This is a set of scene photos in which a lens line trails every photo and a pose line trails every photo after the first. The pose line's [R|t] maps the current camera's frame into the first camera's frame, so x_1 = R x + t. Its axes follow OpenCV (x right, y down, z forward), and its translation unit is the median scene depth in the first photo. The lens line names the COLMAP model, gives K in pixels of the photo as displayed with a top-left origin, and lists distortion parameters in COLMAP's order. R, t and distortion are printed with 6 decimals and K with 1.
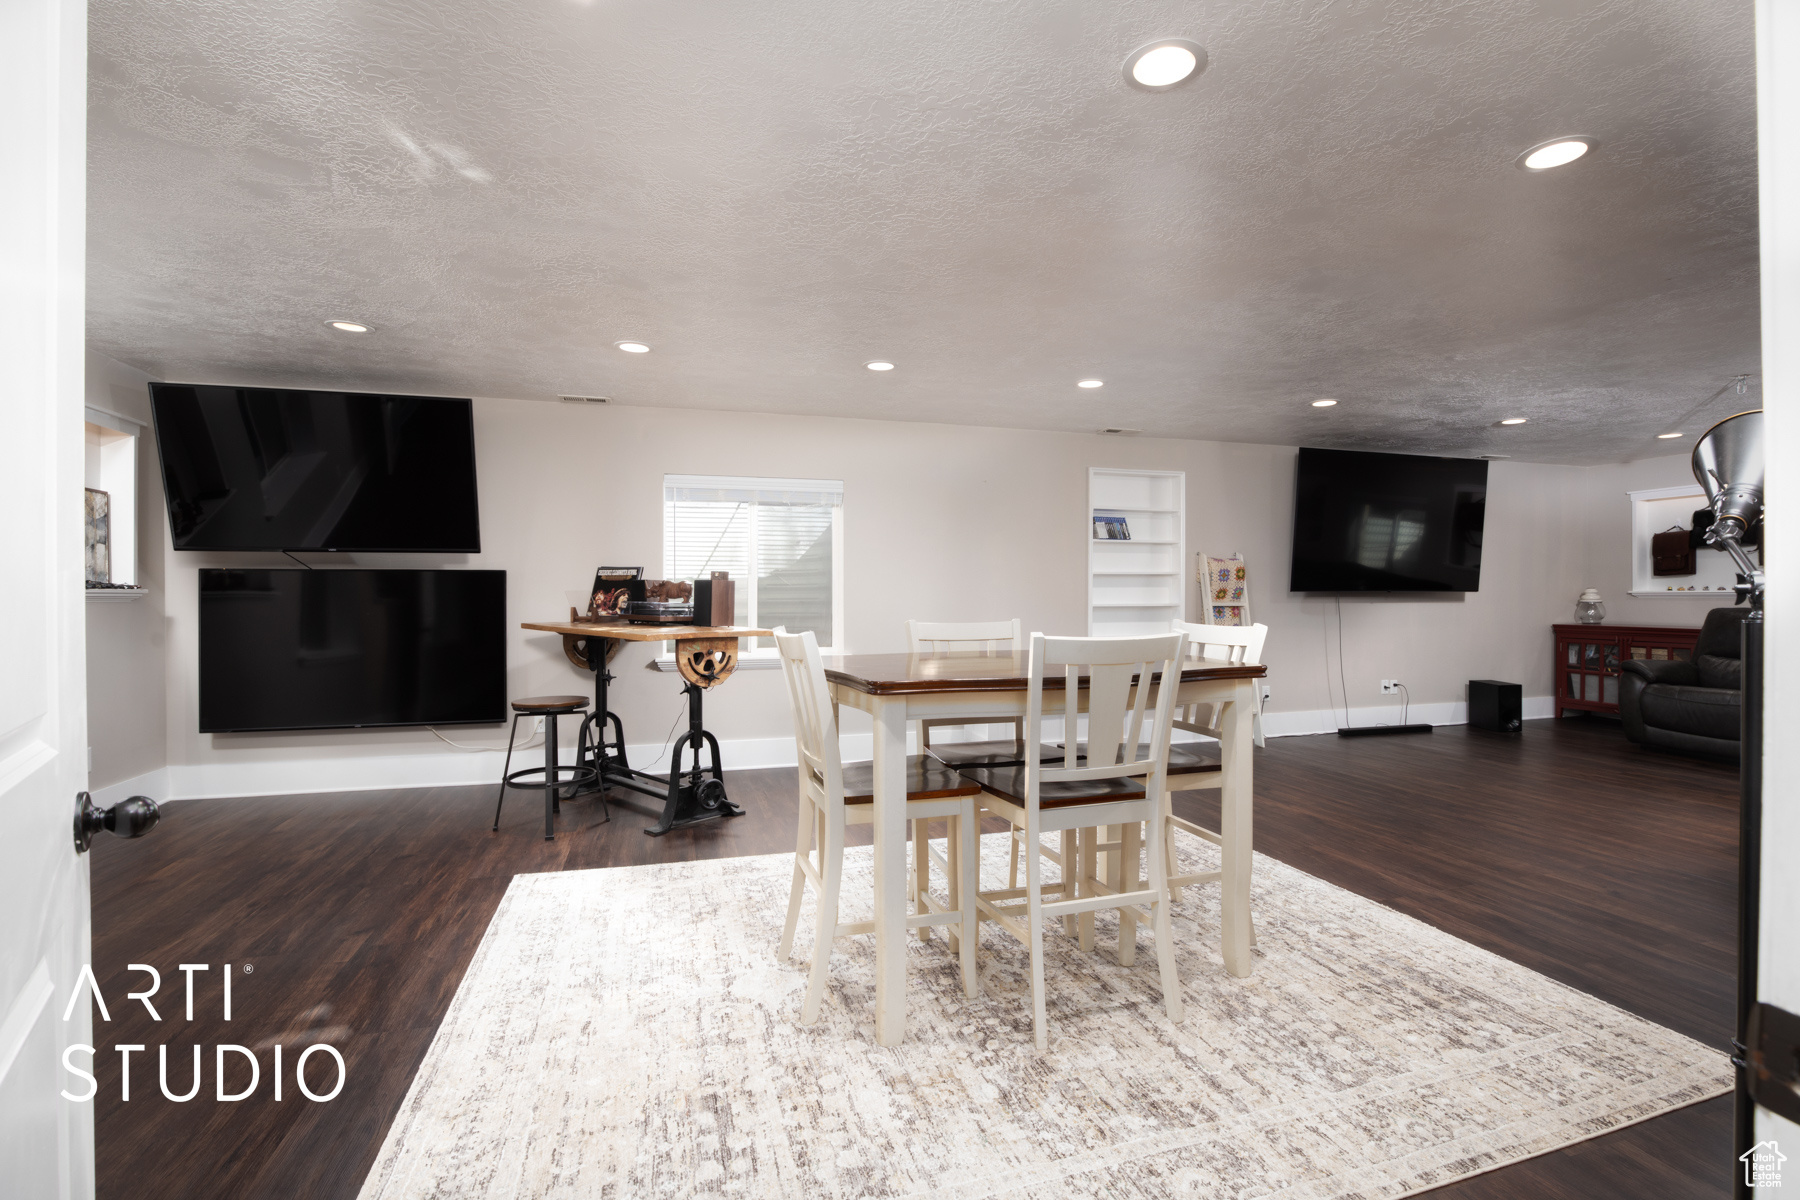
lens RADIAL K [[840.9, 0, 917.7], [0, 840.9, 599.2], [0, 0, 1]] dist [-0.028185, -0.000043]
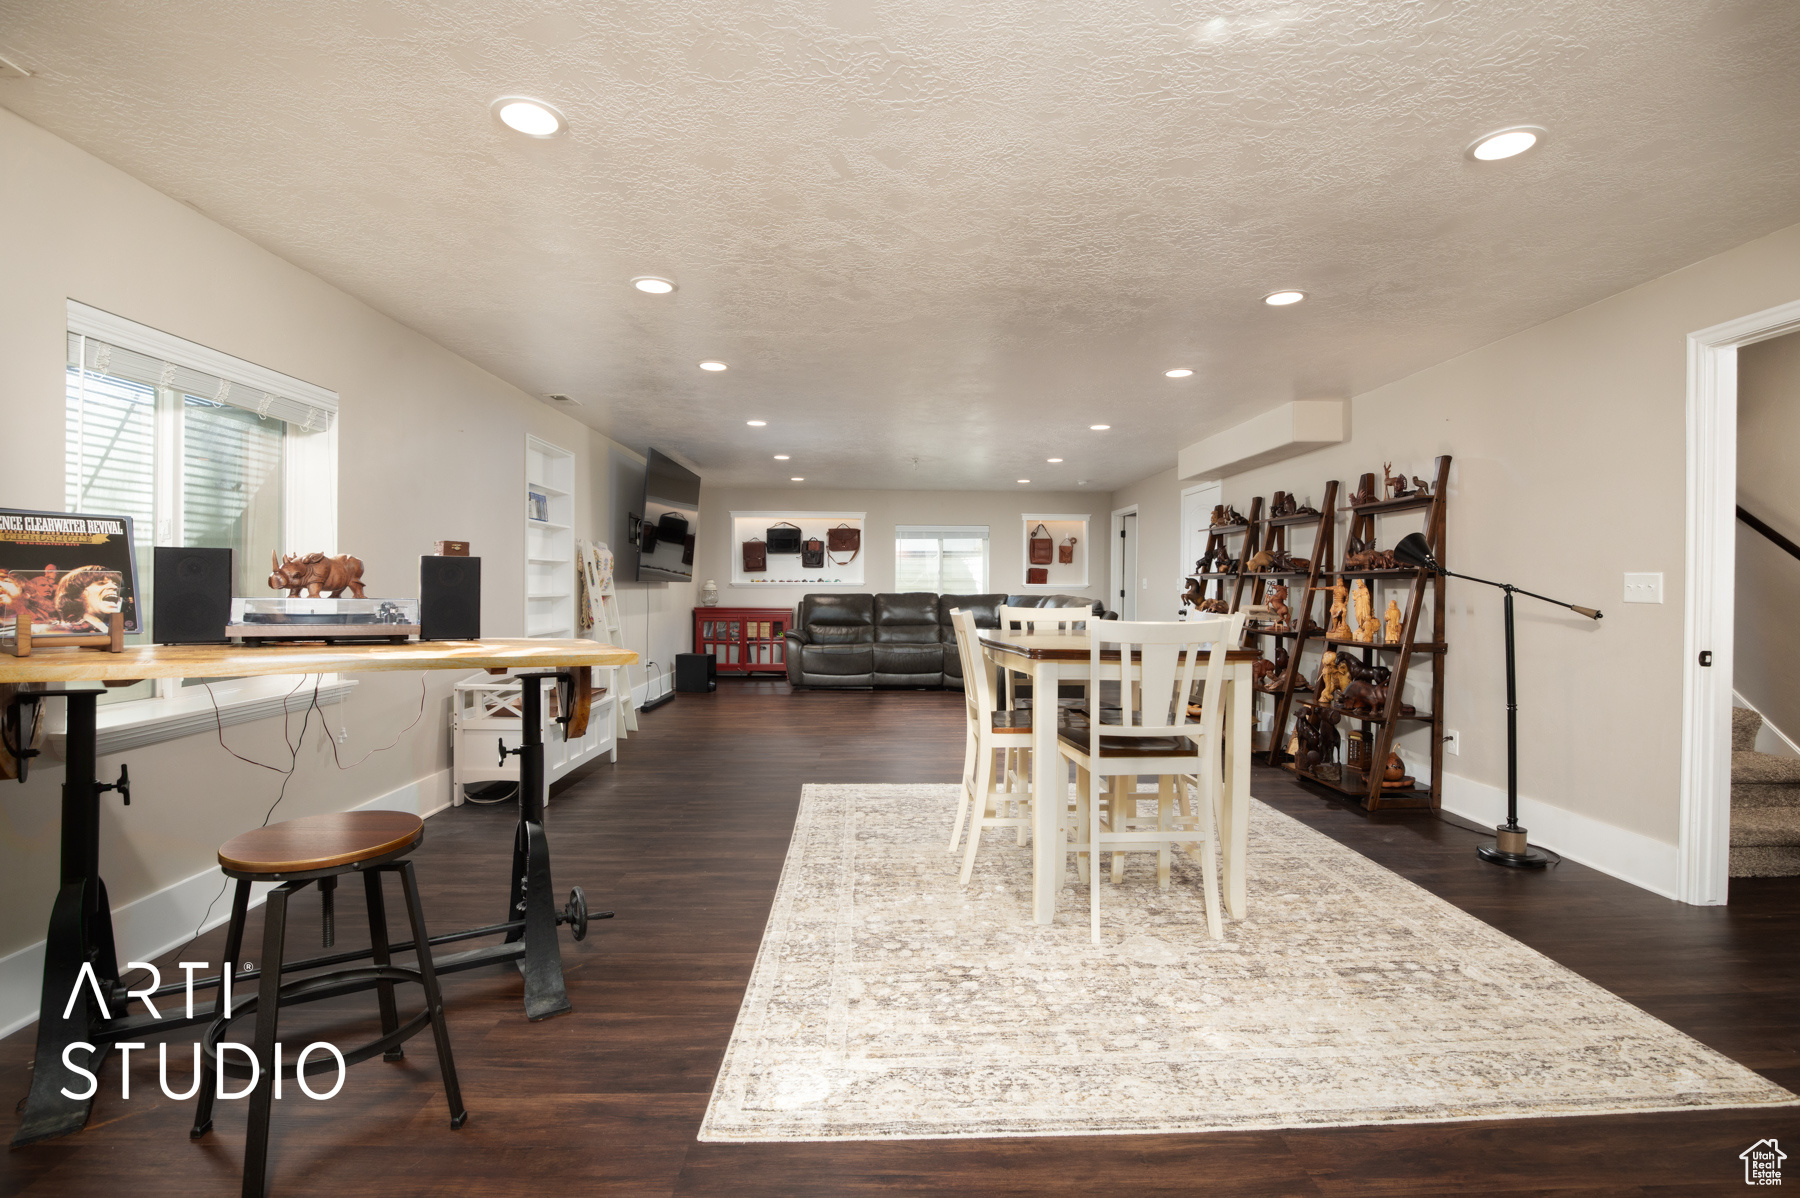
lens RADIAL K [[840.9, 0, 917.7], [0, 840.9, 598.2], [0, 0, 1]] dist [-0.028185, -0.000043]
pose [[0.237204, -0.011977, 0.971386, -0.730013], [-0.002526, 0.999913, 0.012946, -0.004047], [-0.971457, -0.005524, 0.237153, 0.585829]]
